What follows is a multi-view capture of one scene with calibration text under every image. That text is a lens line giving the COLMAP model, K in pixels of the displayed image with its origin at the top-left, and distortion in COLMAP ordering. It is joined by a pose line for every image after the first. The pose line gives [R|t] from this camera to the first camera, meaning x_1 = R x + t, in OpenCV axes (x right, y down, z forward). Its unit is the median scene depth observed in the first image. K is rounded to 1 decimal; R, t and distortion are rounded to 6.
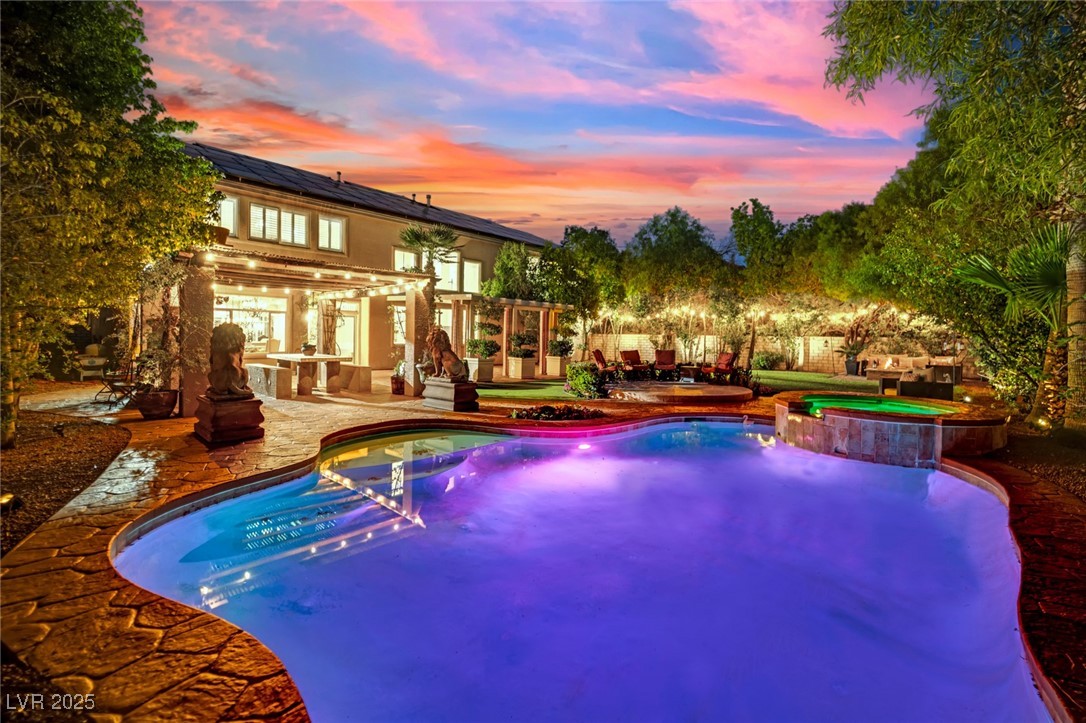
lens RADIAL K [[460.7, 0, 541.9], [0, 460.7, 348.4], [0, 0, 1]] dist [-0.000812, -0.000042]
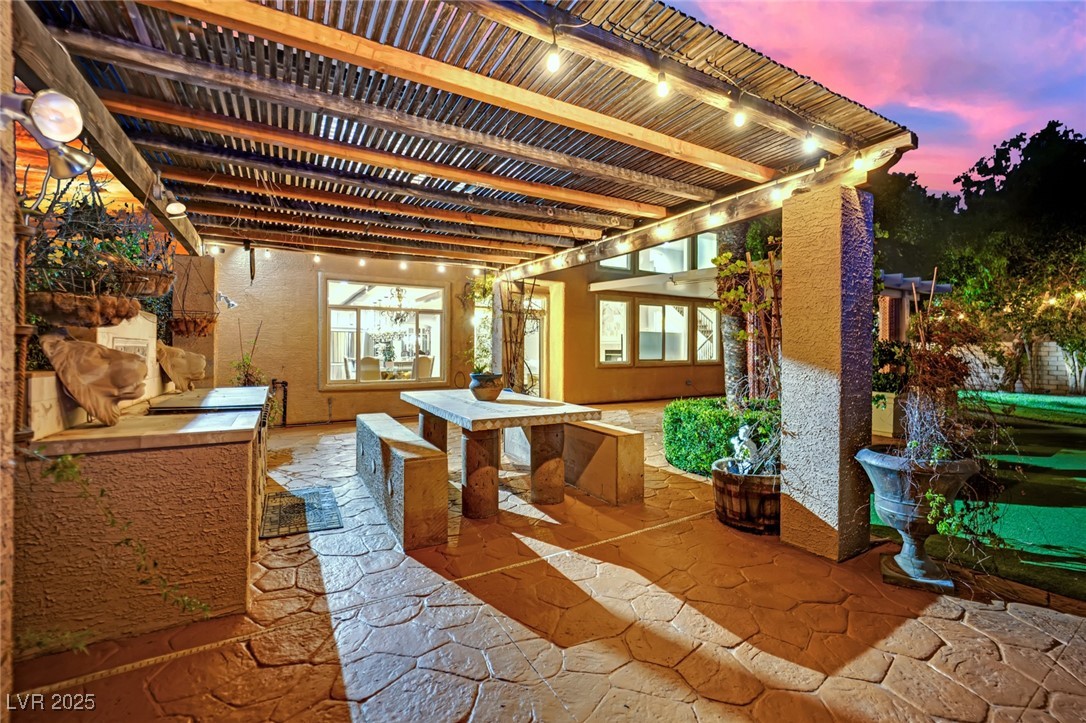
lens RADIAL K [[460.7, 0, 541.9], [0, 460.7, 348.4], [0, 0, 1]] dist [-0.000812, -0.000042]
pose [[0.953988, -0.013174, -0.299555, -0.271082], [0.005056, 0.999599, -0.027859, -0.014280], [0.299802, 0.025063, 0.953672, 0.503917]]
